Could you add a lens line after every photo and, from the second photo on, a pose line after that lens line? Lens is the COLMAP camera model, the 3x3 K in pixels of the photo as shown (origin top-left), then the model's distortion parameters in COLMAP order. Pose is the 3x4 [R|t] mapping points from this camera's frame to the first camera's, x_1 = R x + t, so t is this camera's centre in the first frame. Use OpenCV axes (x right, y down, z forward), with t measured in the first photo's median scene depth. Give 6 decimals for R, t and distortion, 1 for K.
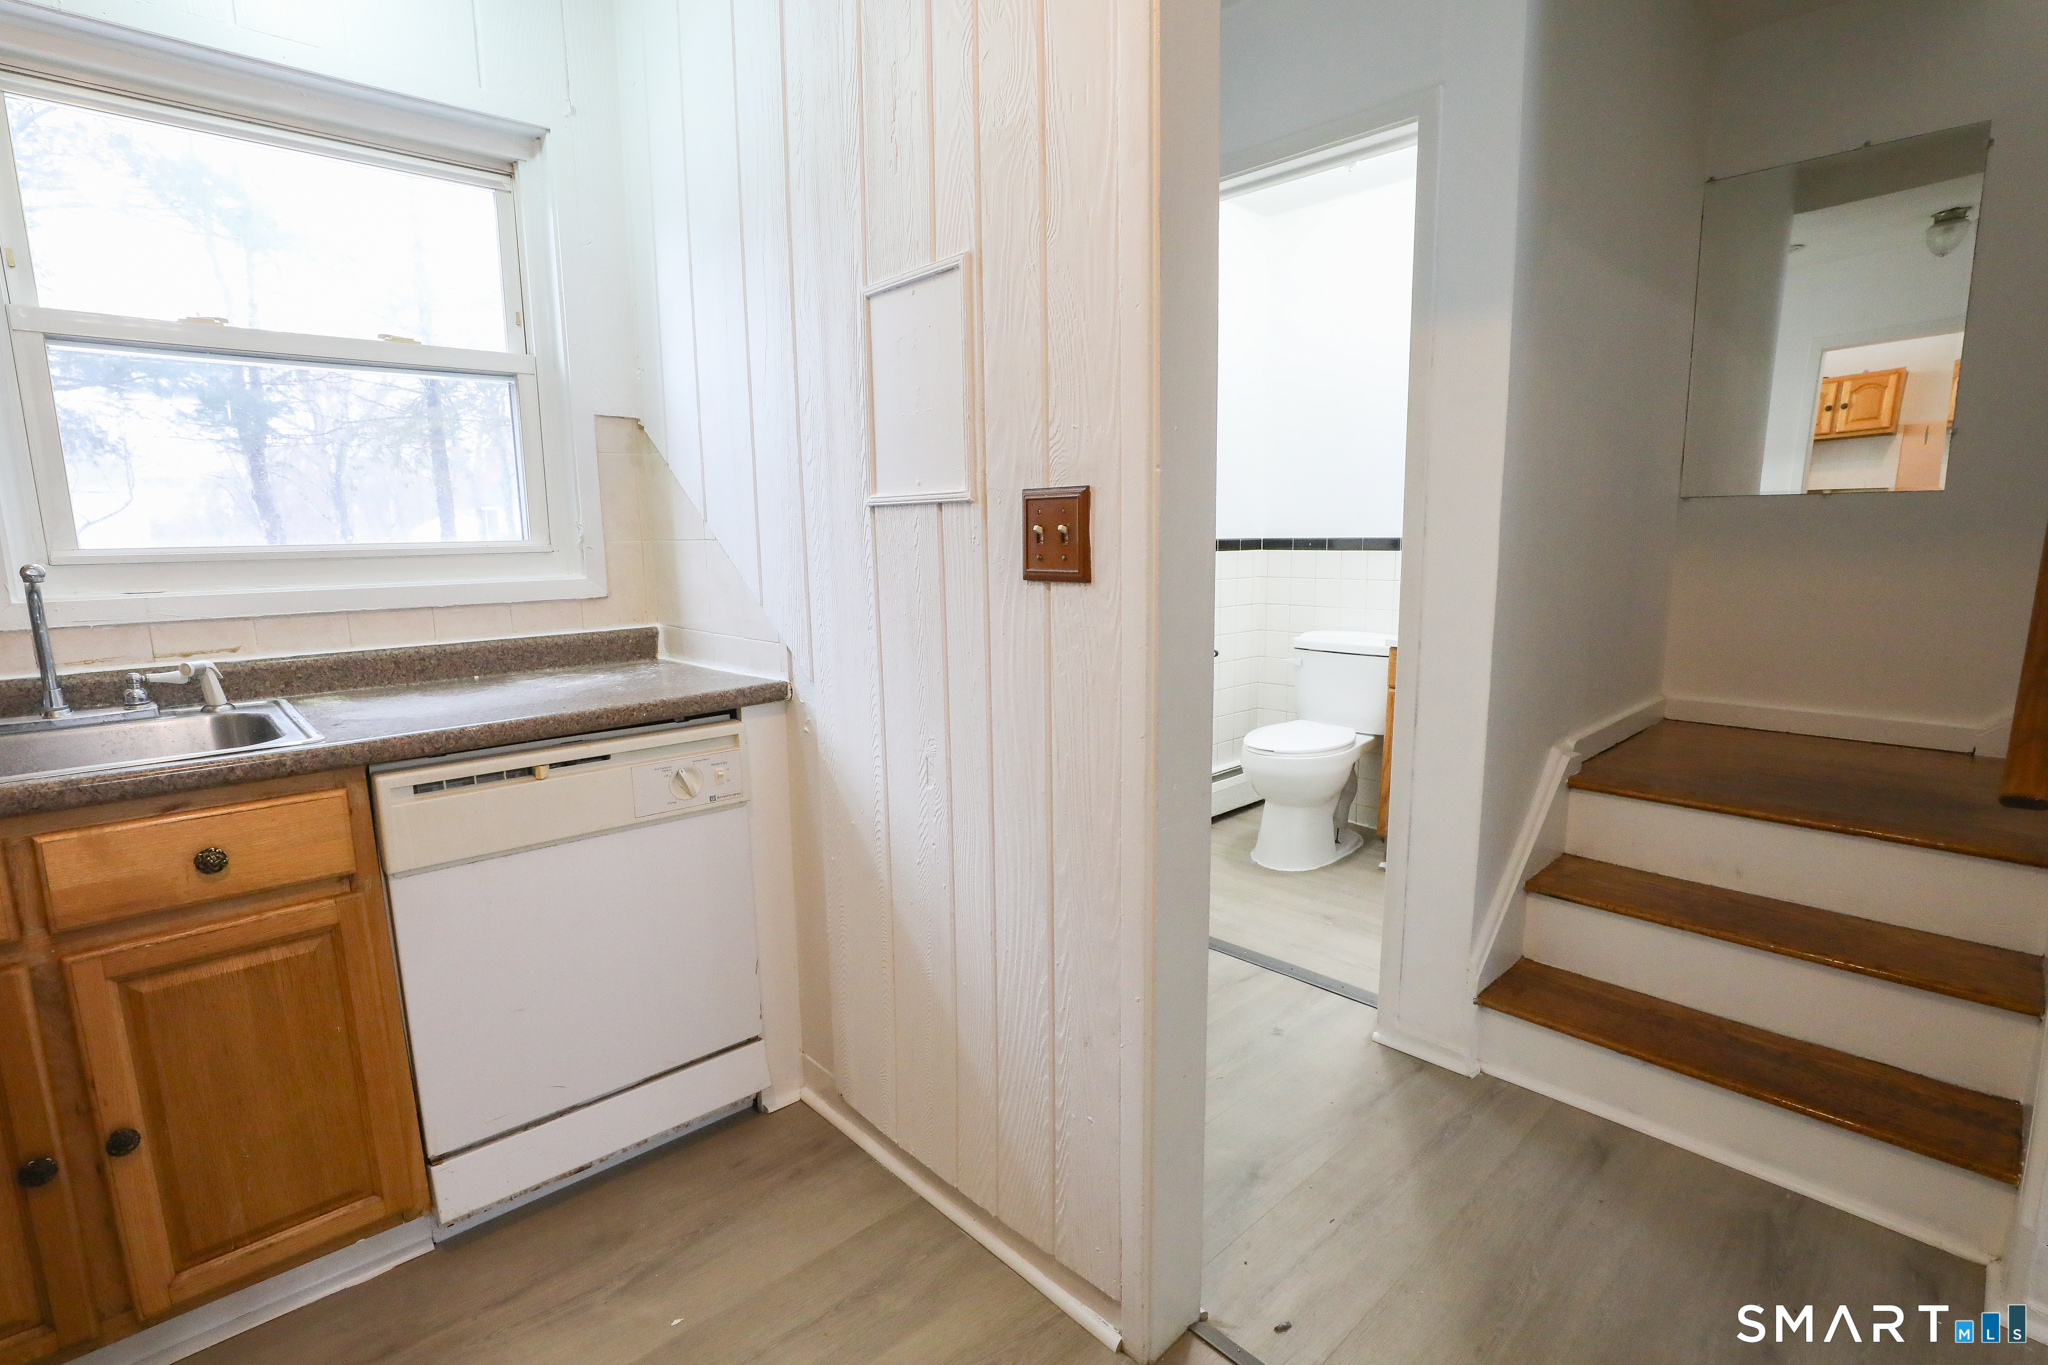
lens RADIAL K [[945.3, 0, 1017.3], [0, 945.3, 690.6], [0, 0, 1]] dist [-0.043247, 0.013736]
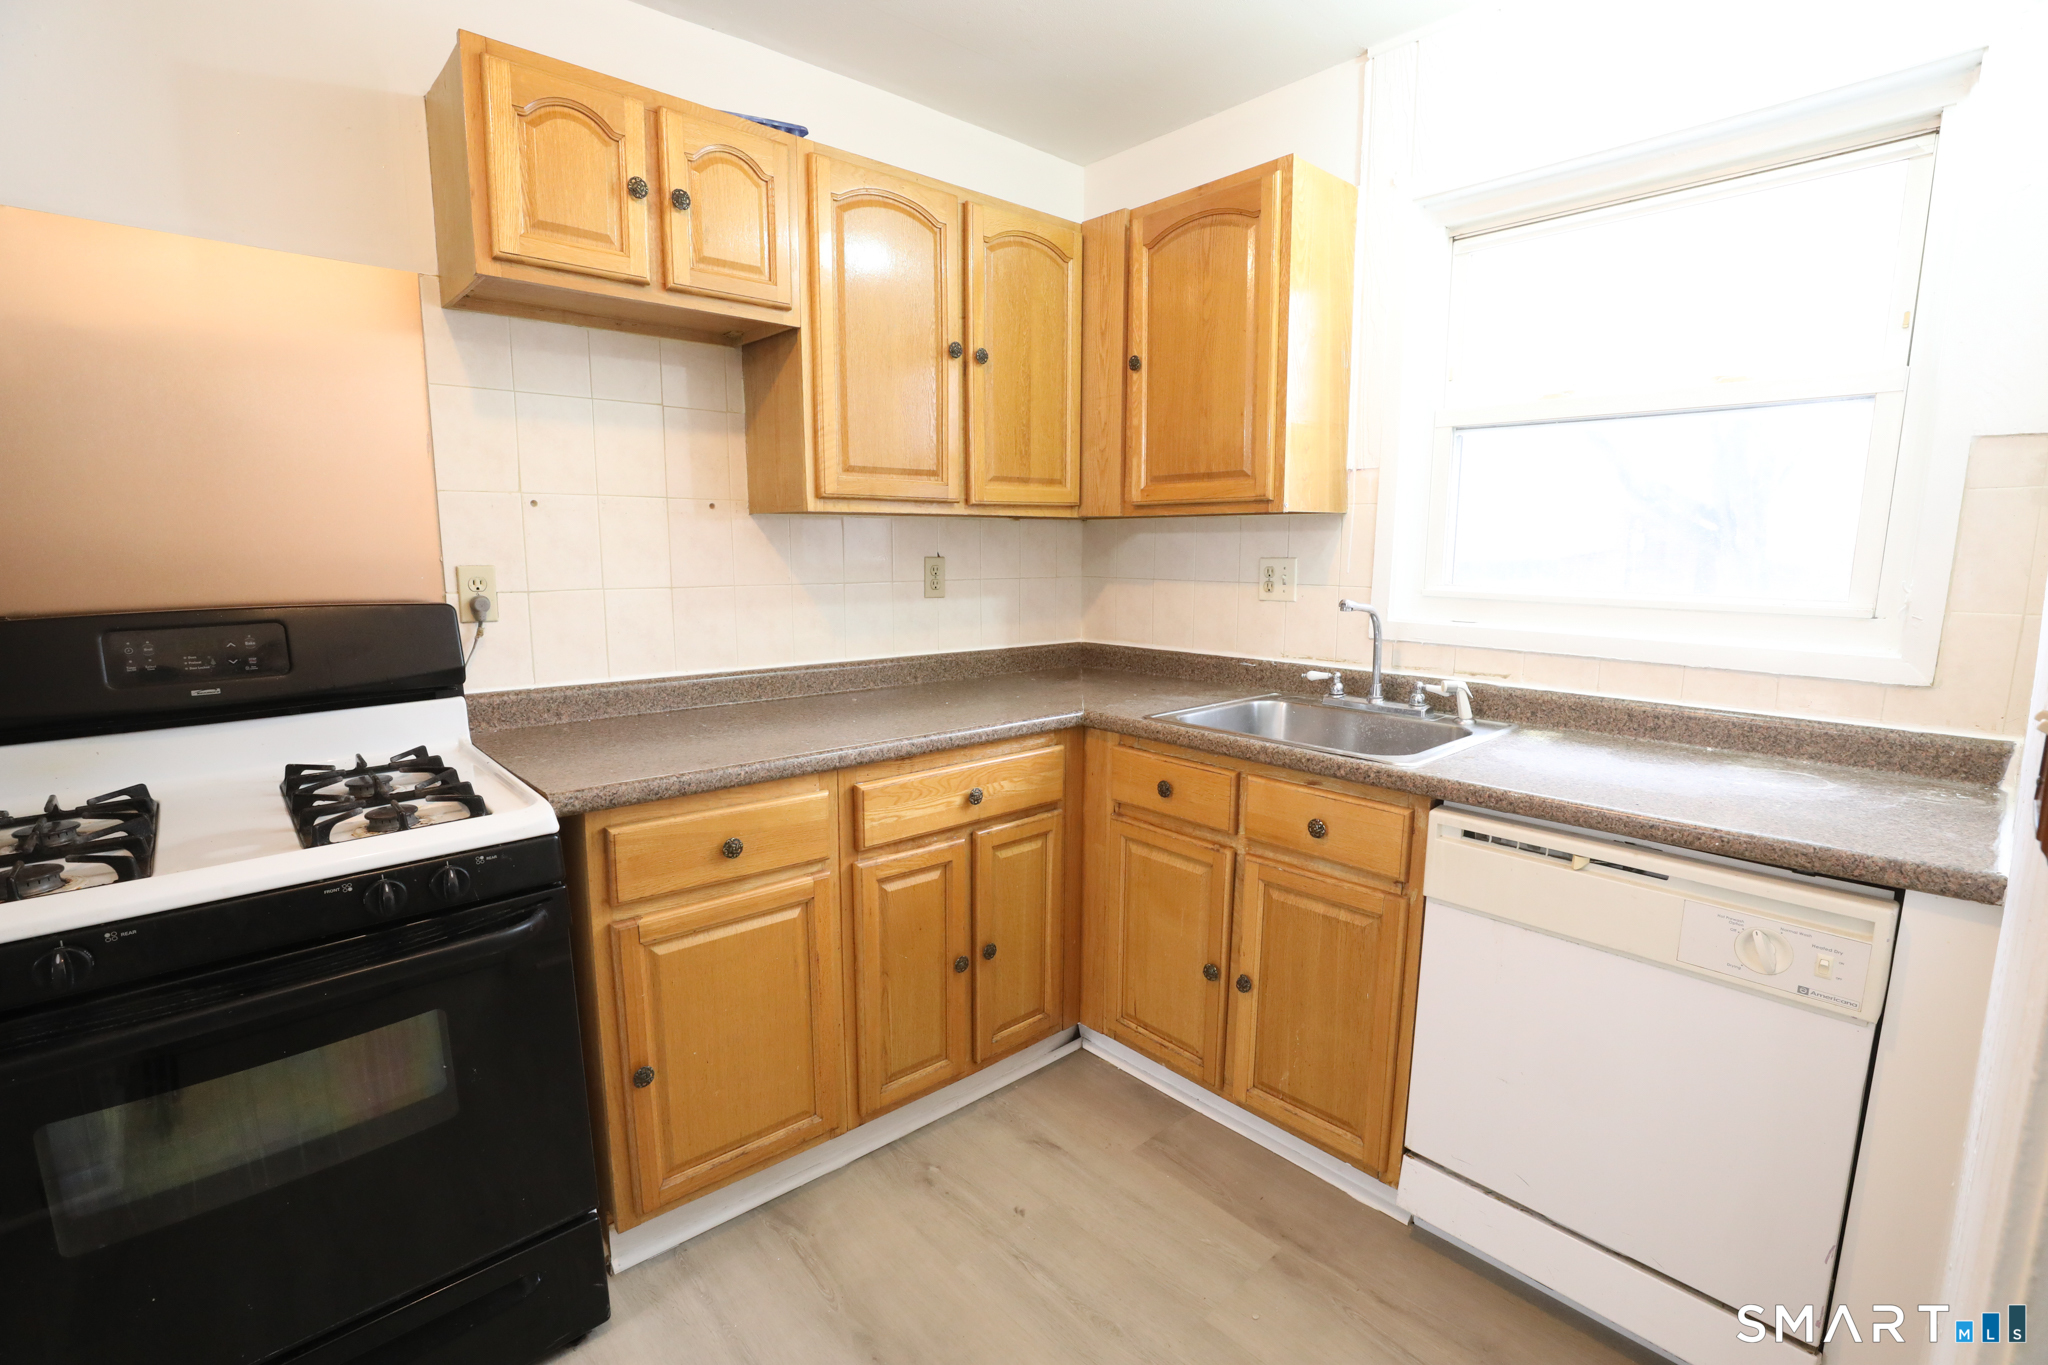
lens RADIAL K [[945.3, 0, 1017.3], [0, 945.3, 690.6], [0, 0, 1]] dist [-0.043247, 0.013736]
pose [[-0.000786, 0.175391, -0.984498, 0.388067], [-0.166968, 0.970656, 0.173059, -0.152398], [0.985962, 0.164516, 0.028522, 0.419456]]
